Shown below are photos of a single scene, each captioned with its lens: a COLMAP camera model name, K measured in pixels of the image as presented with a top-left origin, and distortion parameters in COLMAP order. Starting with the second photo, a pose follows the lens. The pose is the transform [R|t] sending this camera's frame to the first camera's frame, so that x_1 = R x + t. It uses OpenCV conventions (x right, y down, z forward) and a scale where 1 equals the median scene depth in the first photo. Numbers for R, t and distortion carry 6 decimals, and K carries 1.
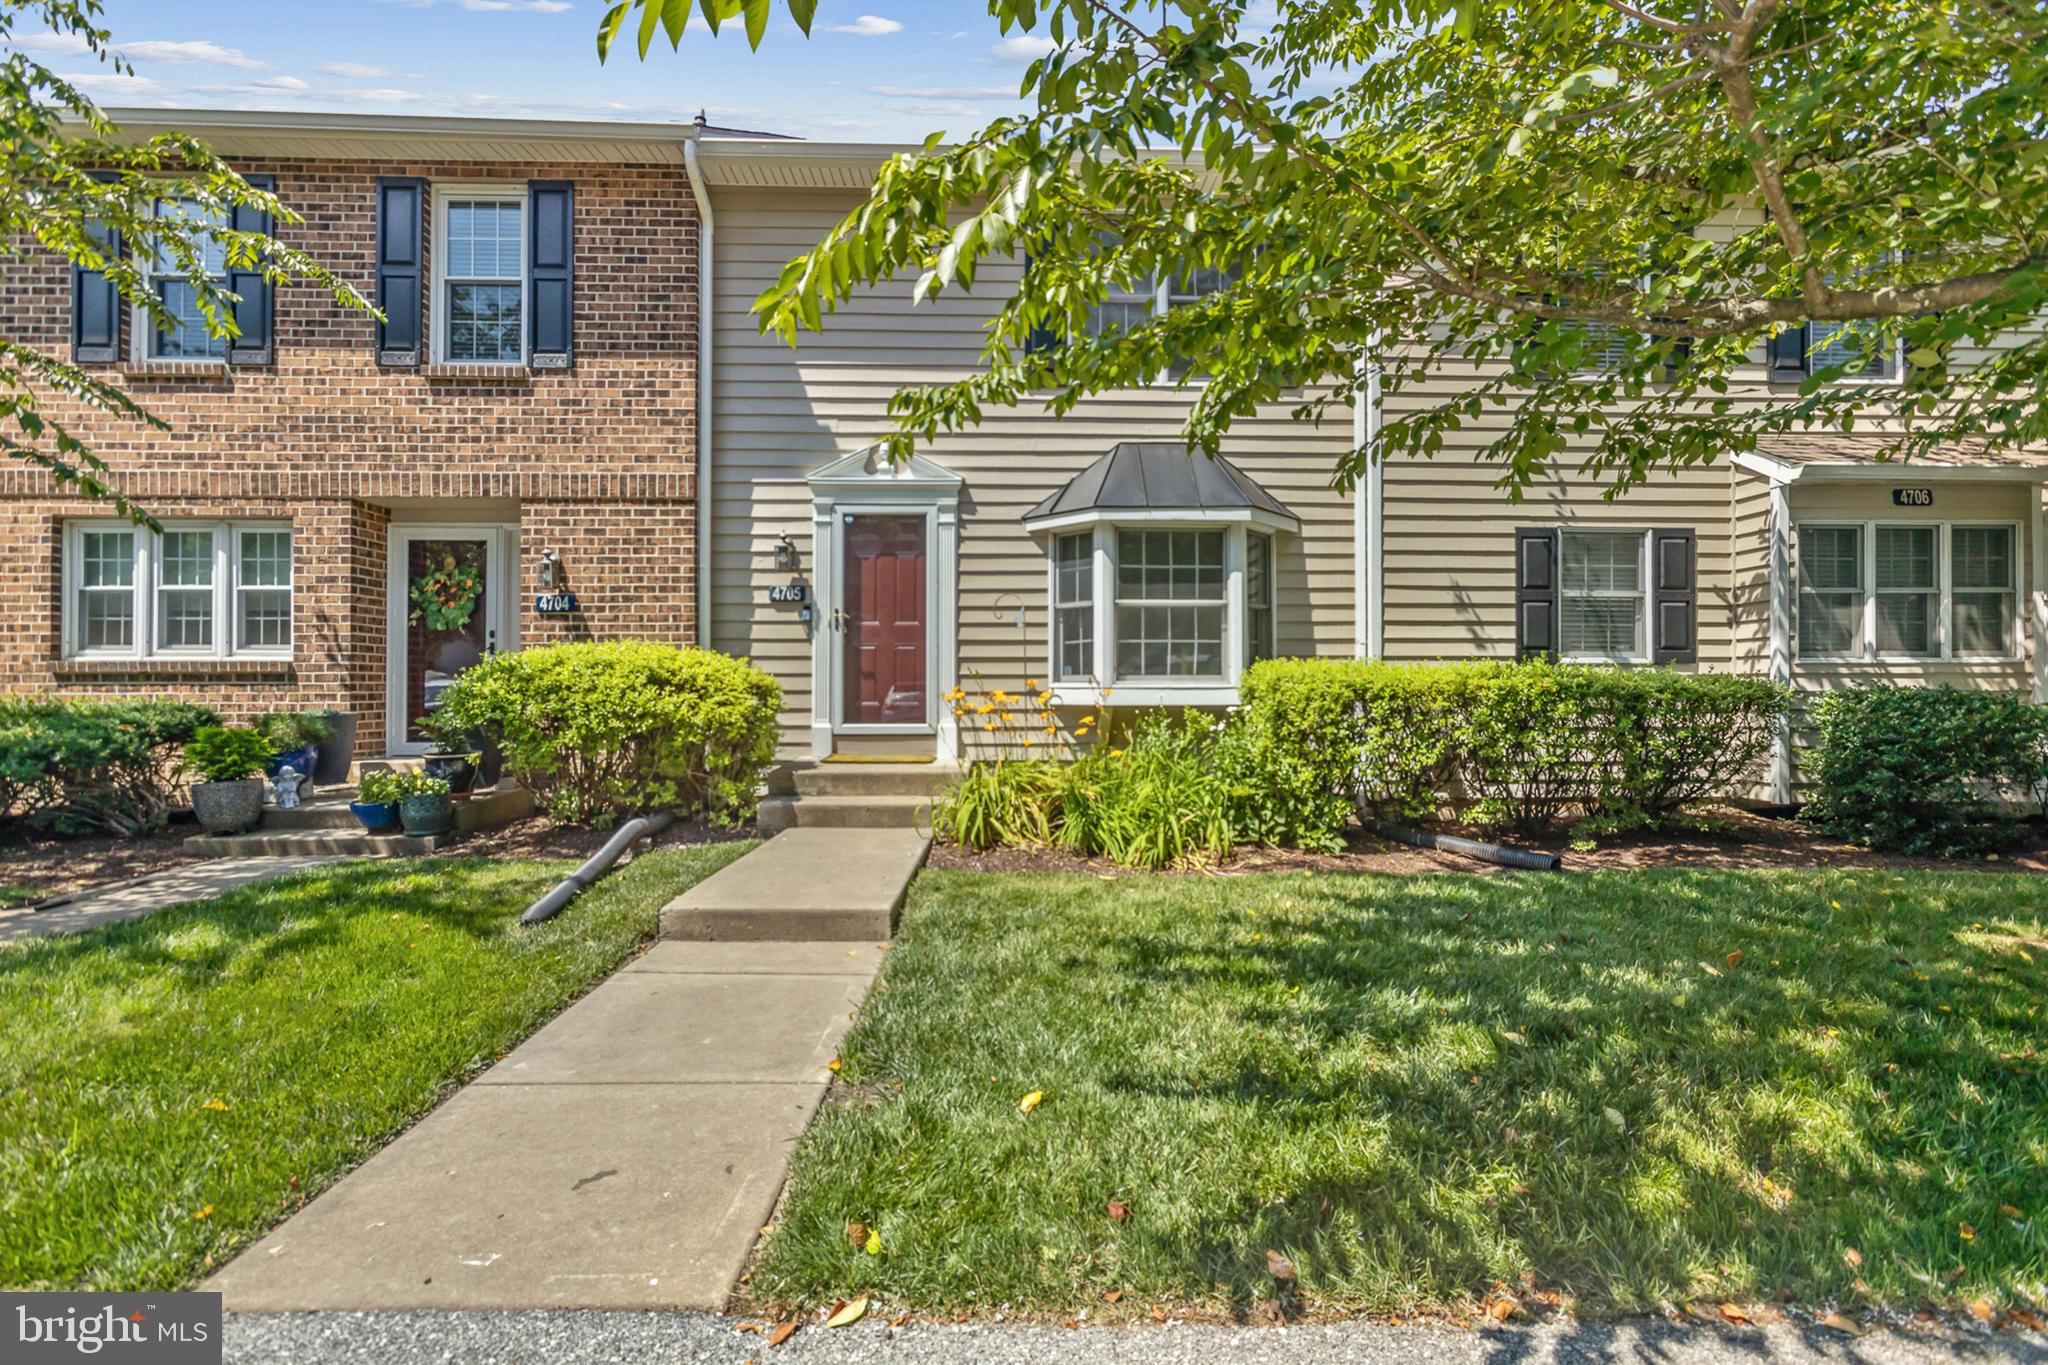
lens RADIAL K [[923.6, 0, 1024.1], [0, 923.6, 693.0], [0, 0, 1]] dist [-0.005473, 0.003342]
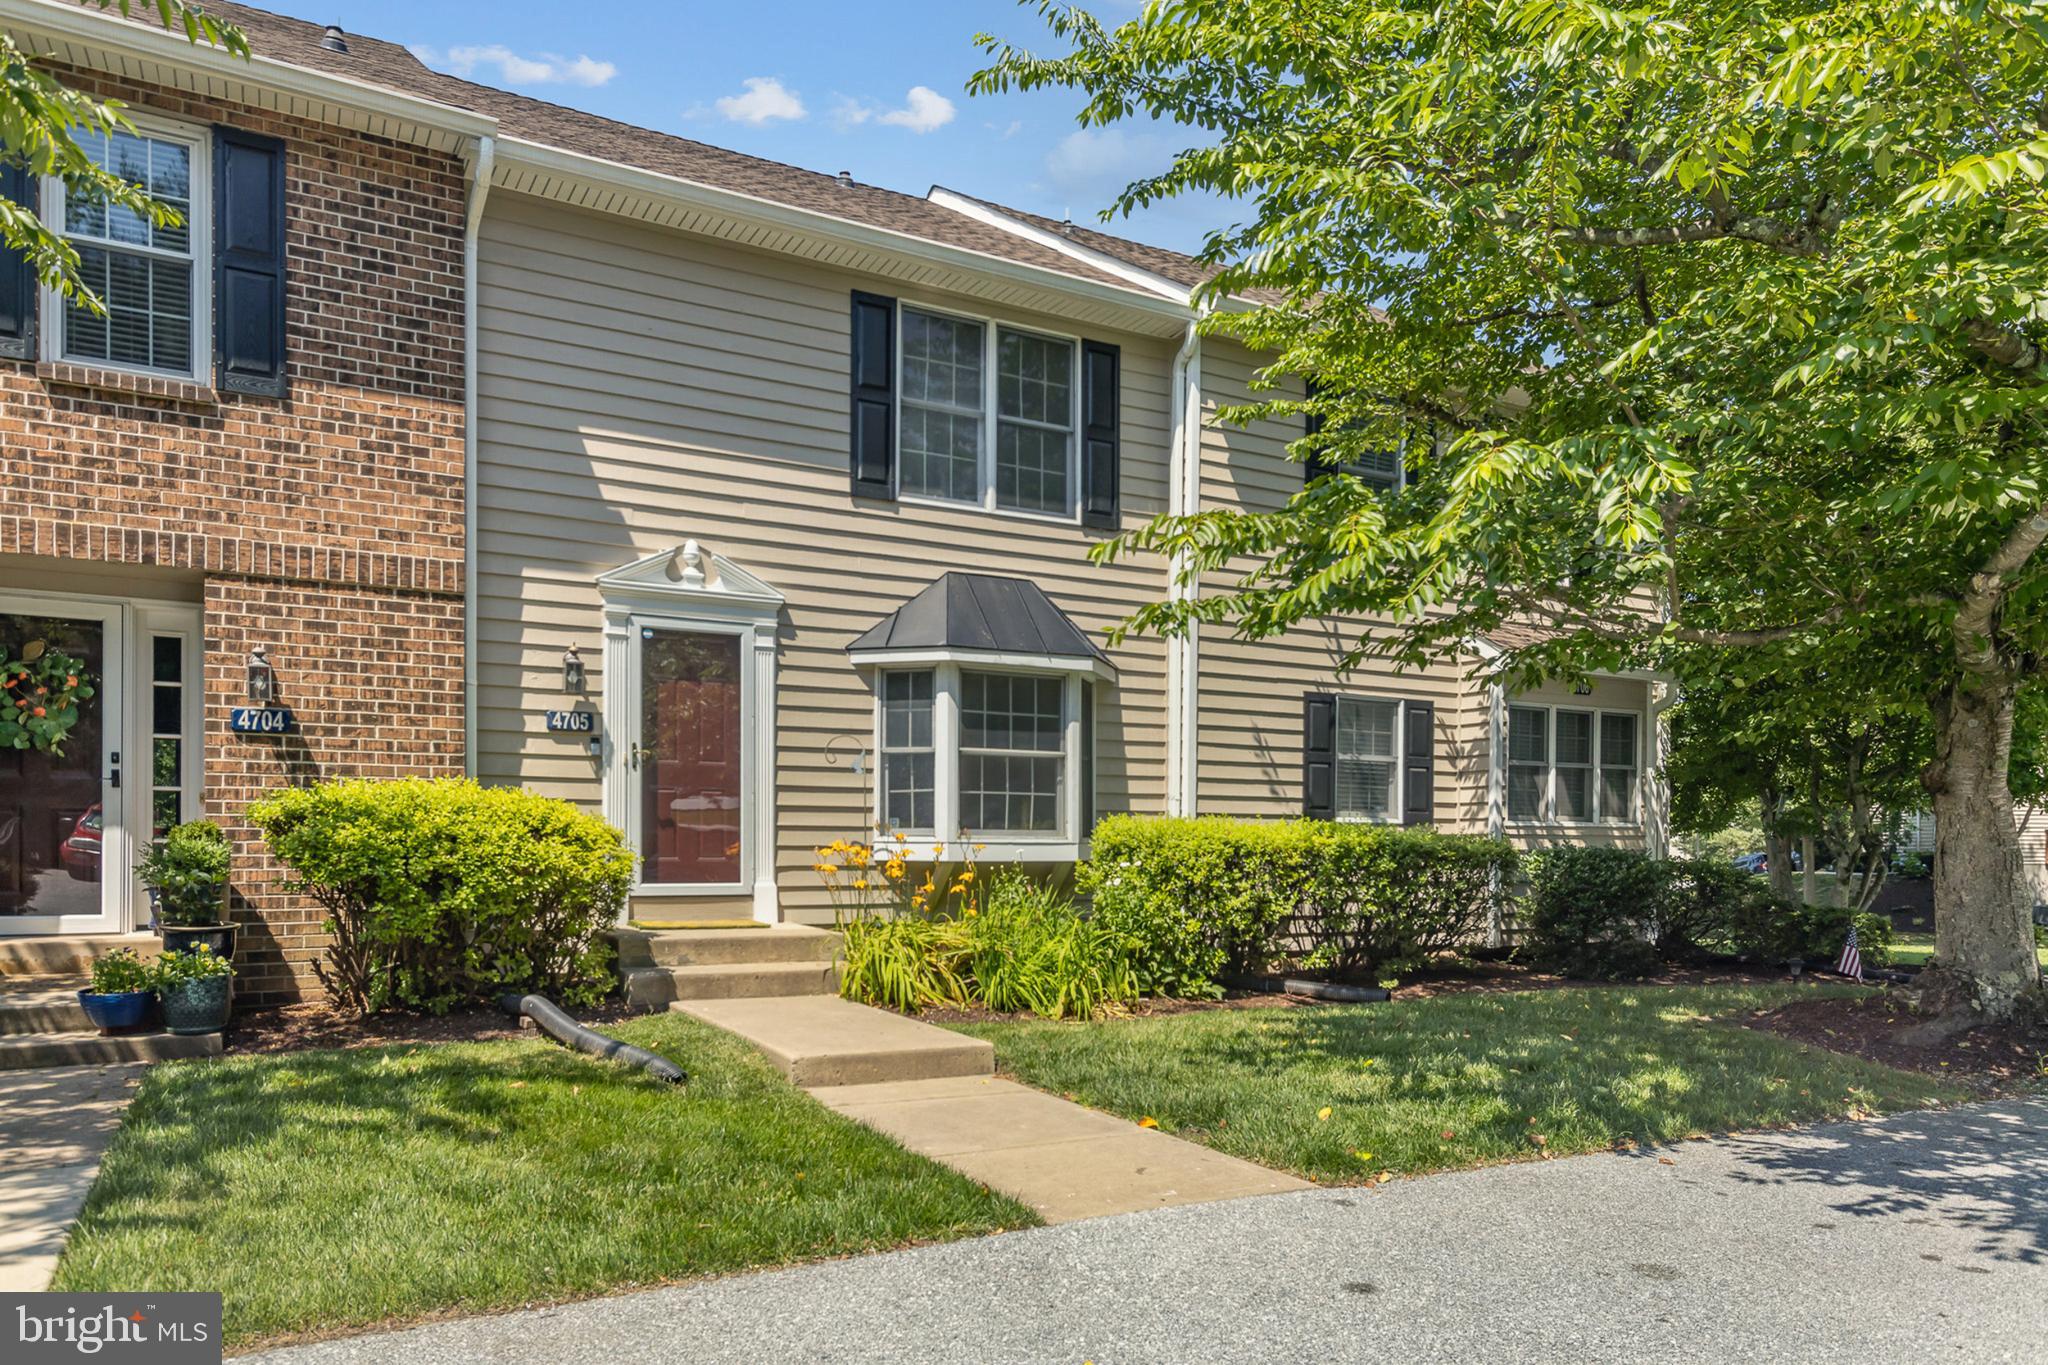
lens RADIAL K [[1369.5, 0, 1015.8], [0, 1369.5, 876.1], [0, 0, 1]] dist [0.033957, -0.016356]
pose [[0.892638, -0.003632, 0.450760, -0.468109], [-0.005475, 0.999806, 0.018897, 0.001971], [-0.450742, -0.019336, 0.892445, -0.249109]]
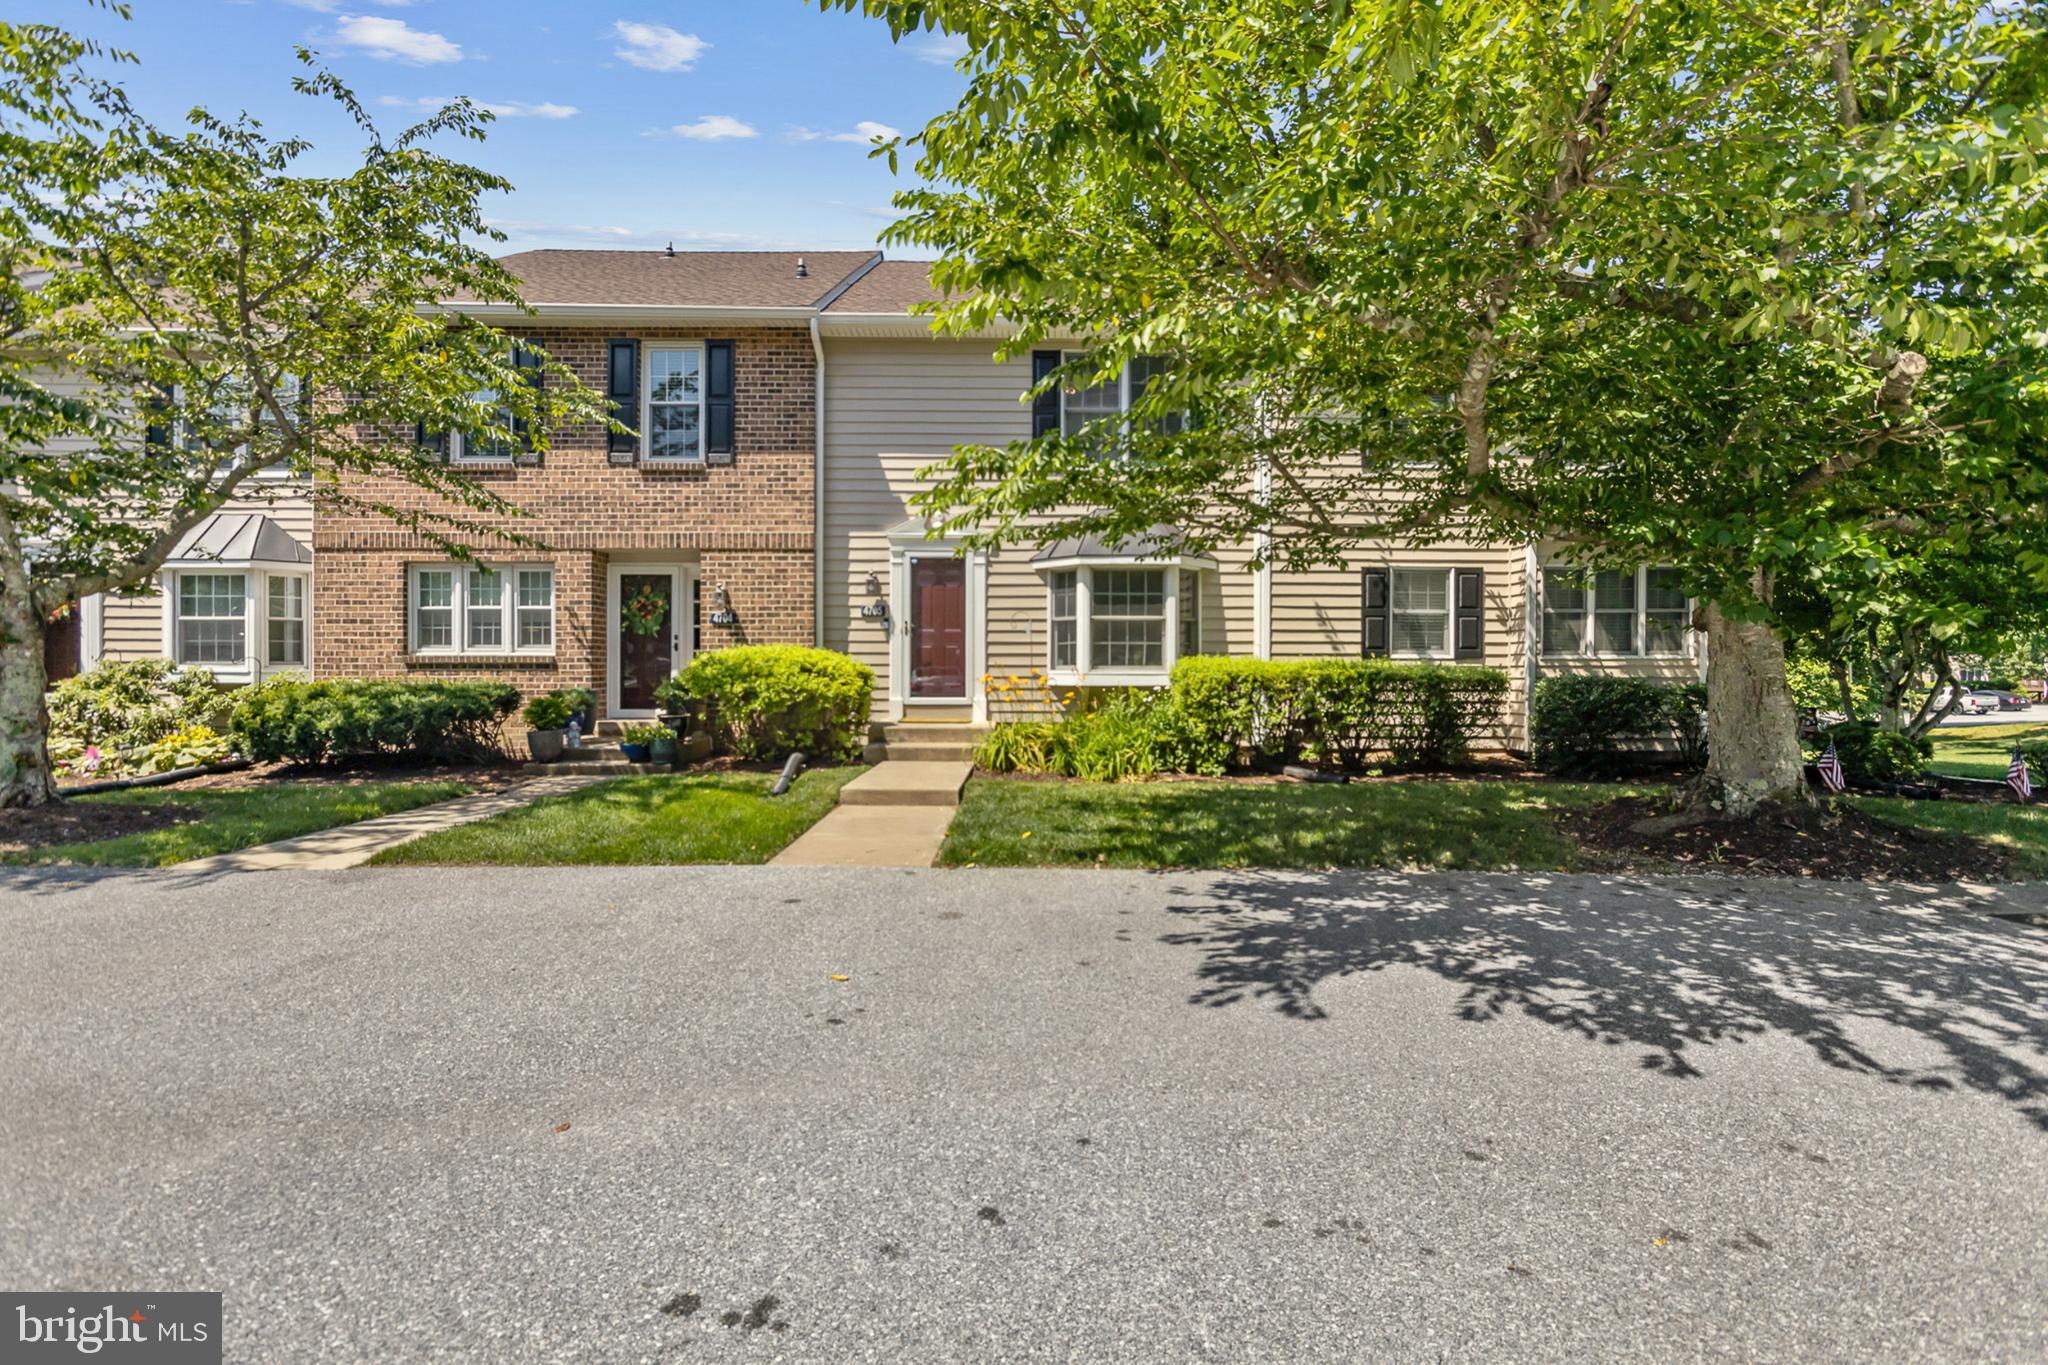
lens RADIAL K [[923.6, 0, 1016.3], [0, 923.6, 690.9], [0, 0, 1]] dist [-0.005473, 0.003342]
pose [[0.999702, 0.002655, -0.024266, 0.013285], [-0.002240, 0.999851, 0.017130, -0.003805], [0.024307, -0.017071, 0.999559, -0.515173]]
